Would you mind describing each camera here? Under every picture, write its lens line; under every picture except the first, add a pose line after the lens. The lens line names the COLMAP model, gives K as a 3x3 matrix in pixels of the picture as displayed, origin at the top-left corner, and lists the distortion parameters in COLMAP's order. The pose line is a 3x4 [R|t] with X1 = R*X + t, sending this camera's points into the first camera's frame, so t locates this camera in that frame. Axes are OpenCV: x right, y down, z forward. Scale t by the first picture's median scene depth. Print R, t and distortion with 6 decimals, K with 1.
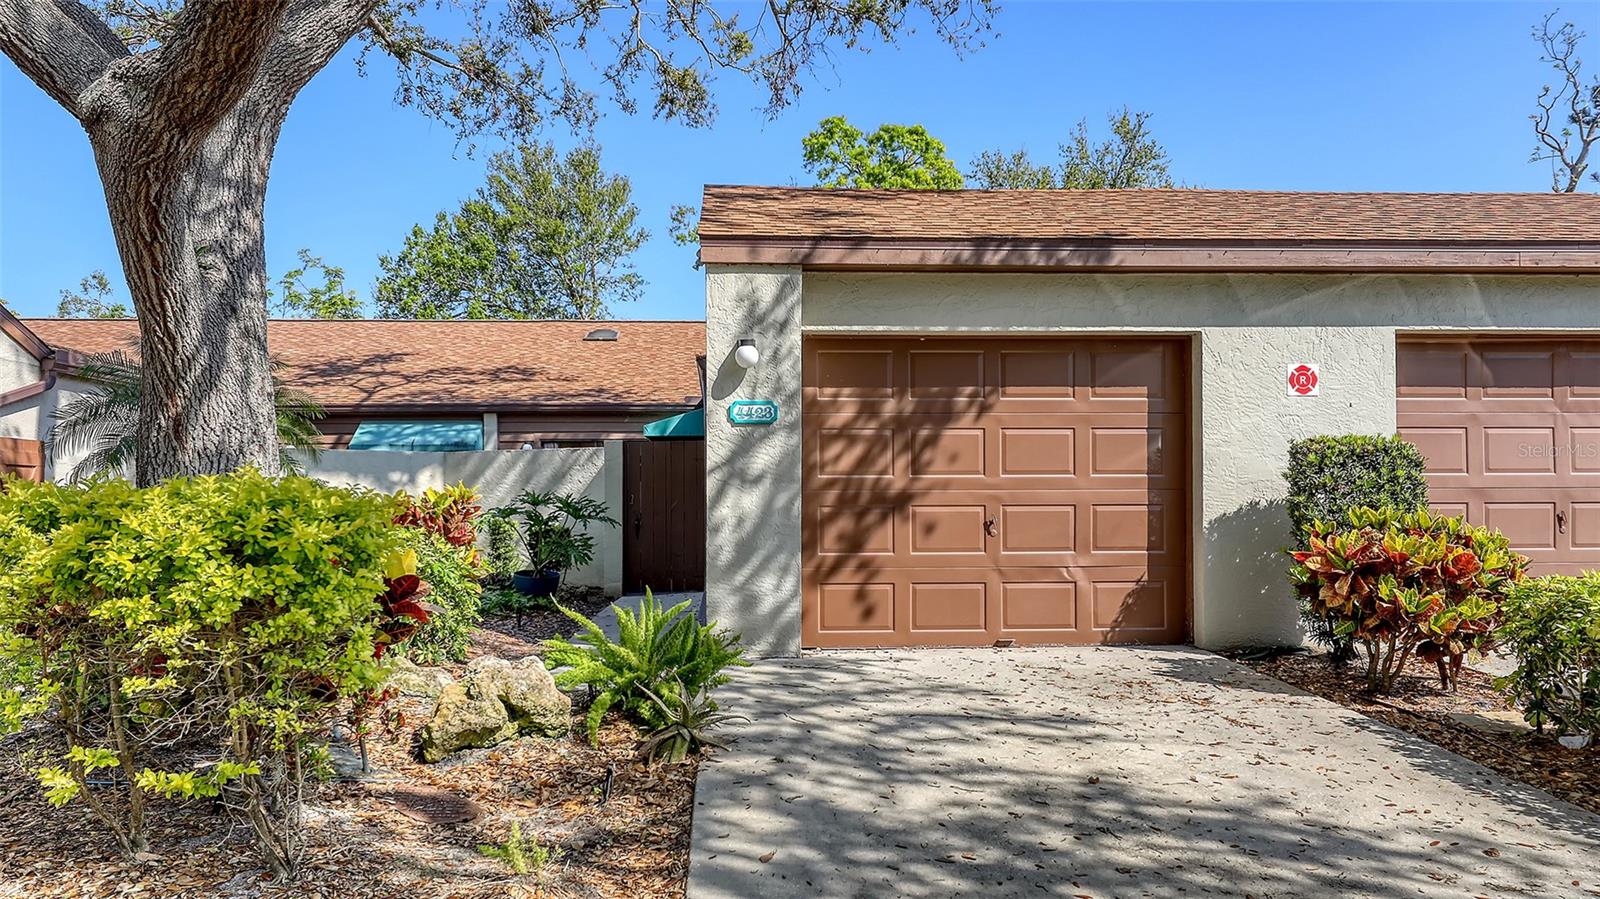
lens RADIAL K [[1212.6, 0, 799.4], [0, 1212.6, 451.8], [0, 0, 1]] dist [-0.003422, 0.004558]
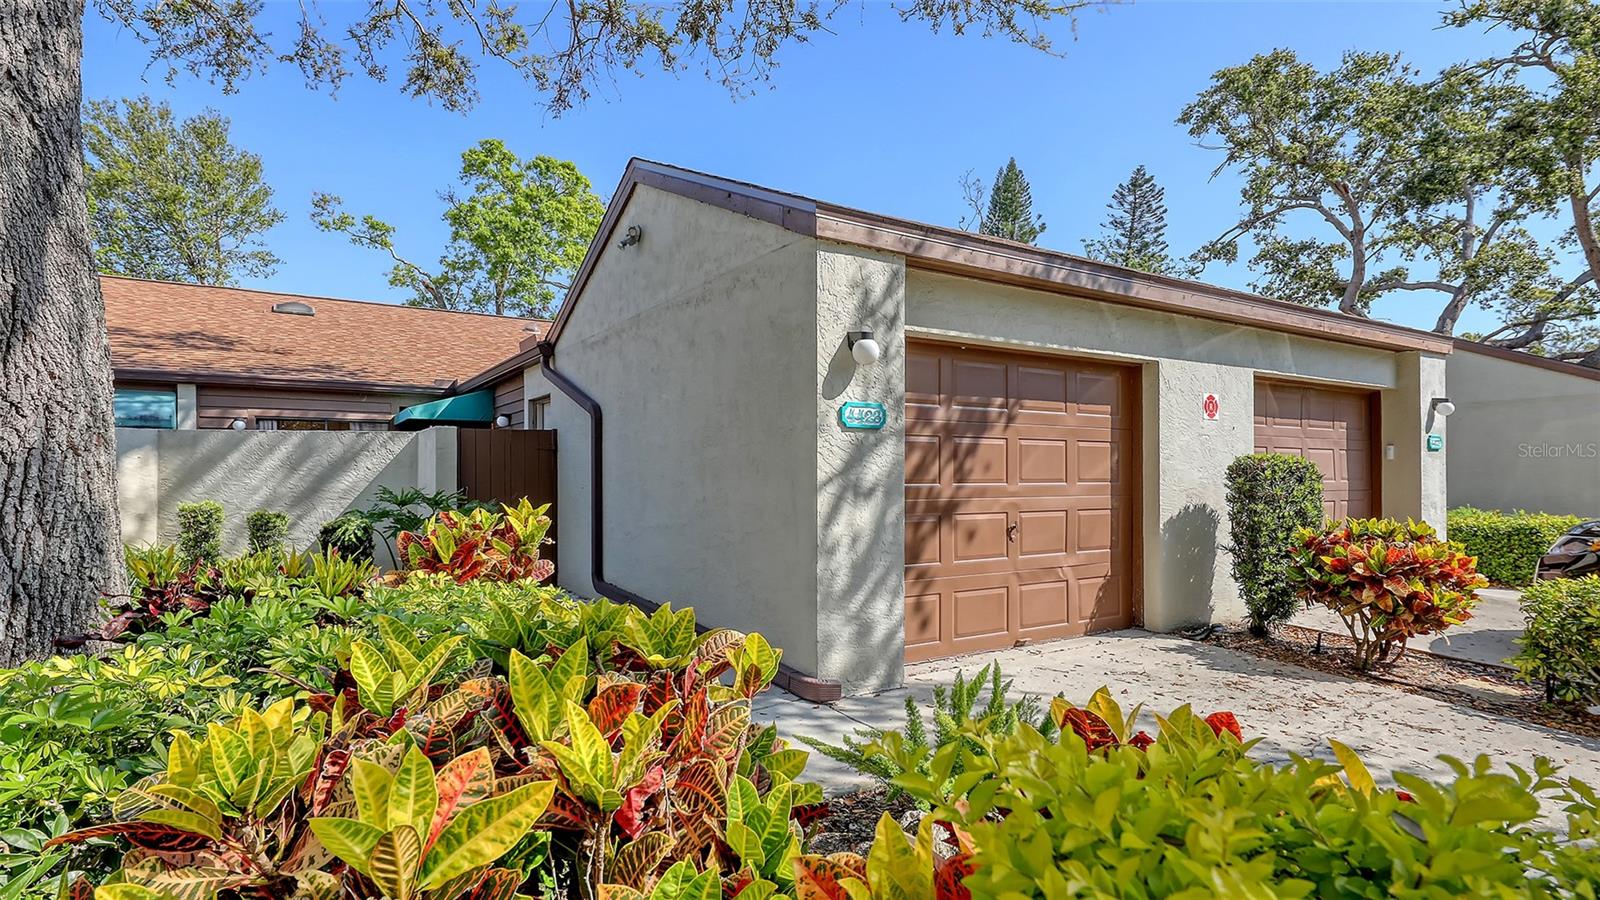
lens RADIAL K [[831.4, 0, 801.3], [0, 831.4, 452.3], [0, 0, 1]] dist [0.009577, -0.002875]
pose [[0.849654, 0.016912, 0.527069, -0.378282], [-0.031477, 0.999330, 0.018677, -0.015272], [-0.526400, -0.032460, 0.849617, 0.485574]]
